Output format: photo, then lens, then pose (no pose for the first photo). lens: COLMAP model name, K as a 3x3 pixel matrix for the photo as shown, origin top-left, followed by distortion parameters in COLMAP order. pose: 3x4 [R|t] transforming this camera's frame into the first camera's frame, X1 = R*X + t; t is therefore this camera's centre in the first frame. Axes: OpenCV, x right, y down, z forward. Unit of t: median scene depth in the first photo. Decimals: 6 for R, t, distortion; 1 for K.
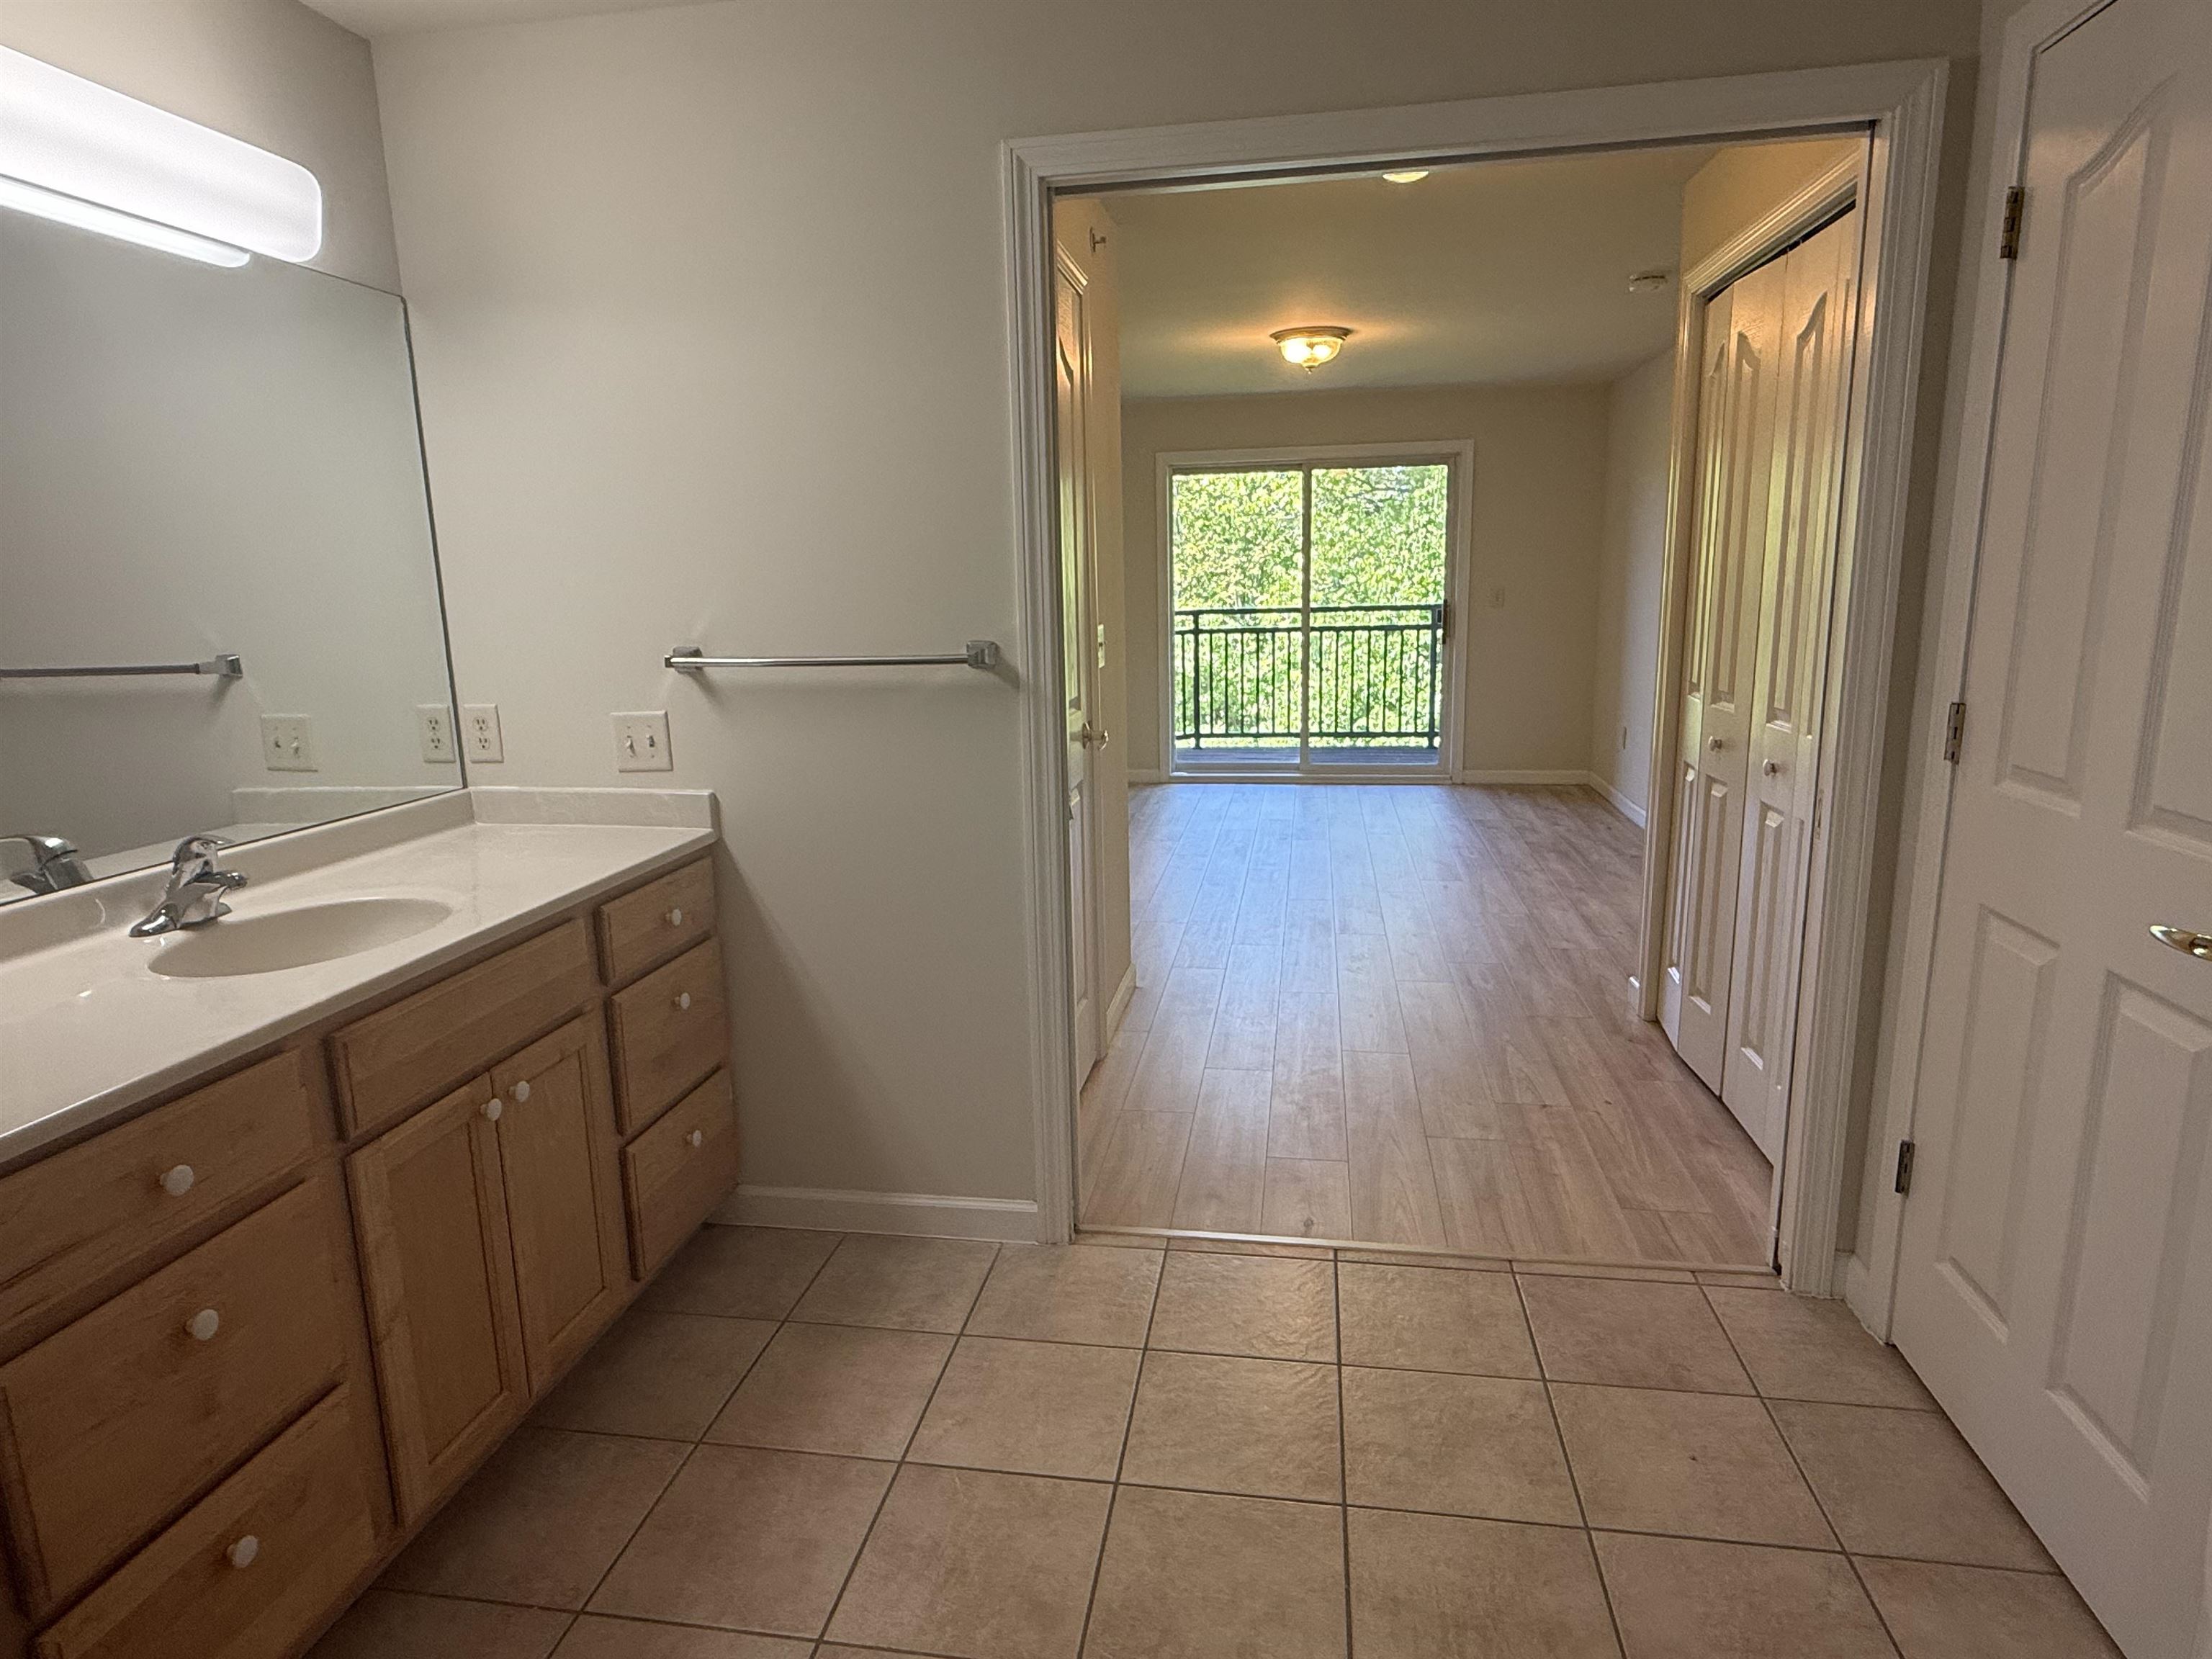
lens RADIAL K [[1261.1, 0, 1092.7], [0, 1261.1, 825.3], [0, 0, 1]] dist [0.004770, 0.003108]
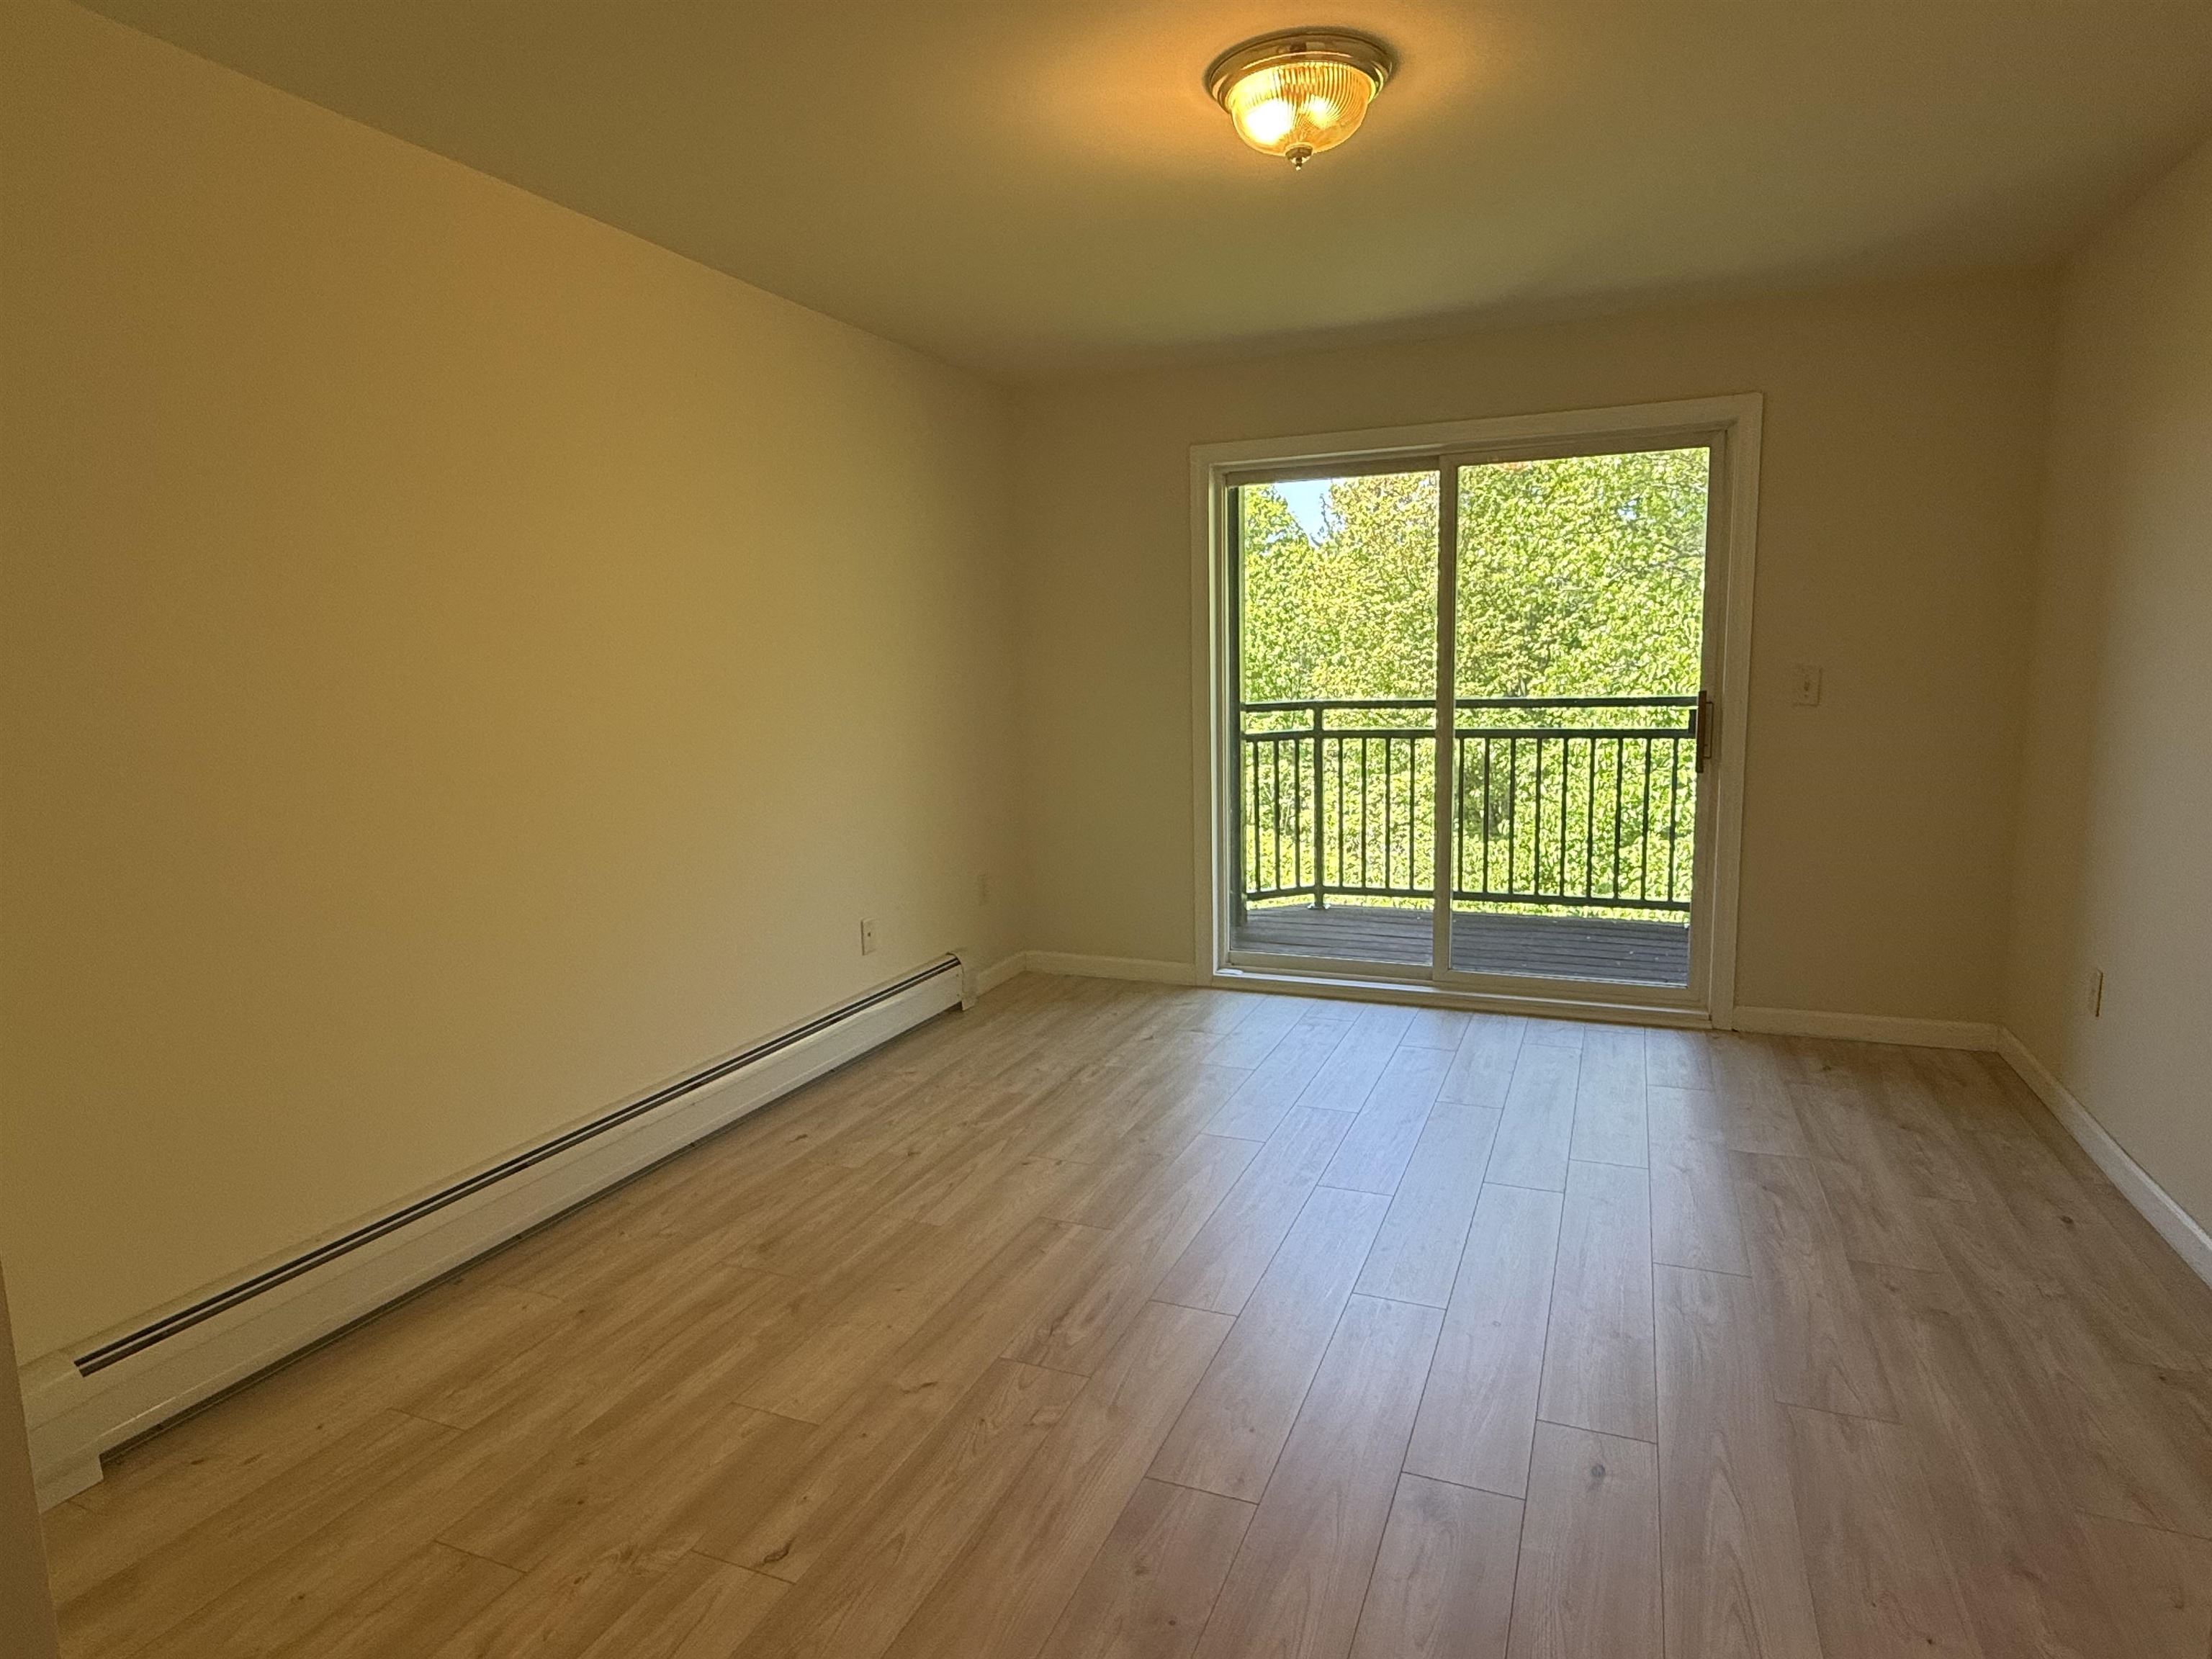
lens RADIAL K [[1252.3, 0, 1106.0], [0, 1252.3, 829.5], [0, 0, 1]] dist [-0.000684, -0.000315]
pose [[0.974427, 0.030553, -0.222617, 0.141270], [-0.043614, 0.997588, -0.053992, -0.073635], [0.220430, 0.062321, 0.973410, 0.394563]]
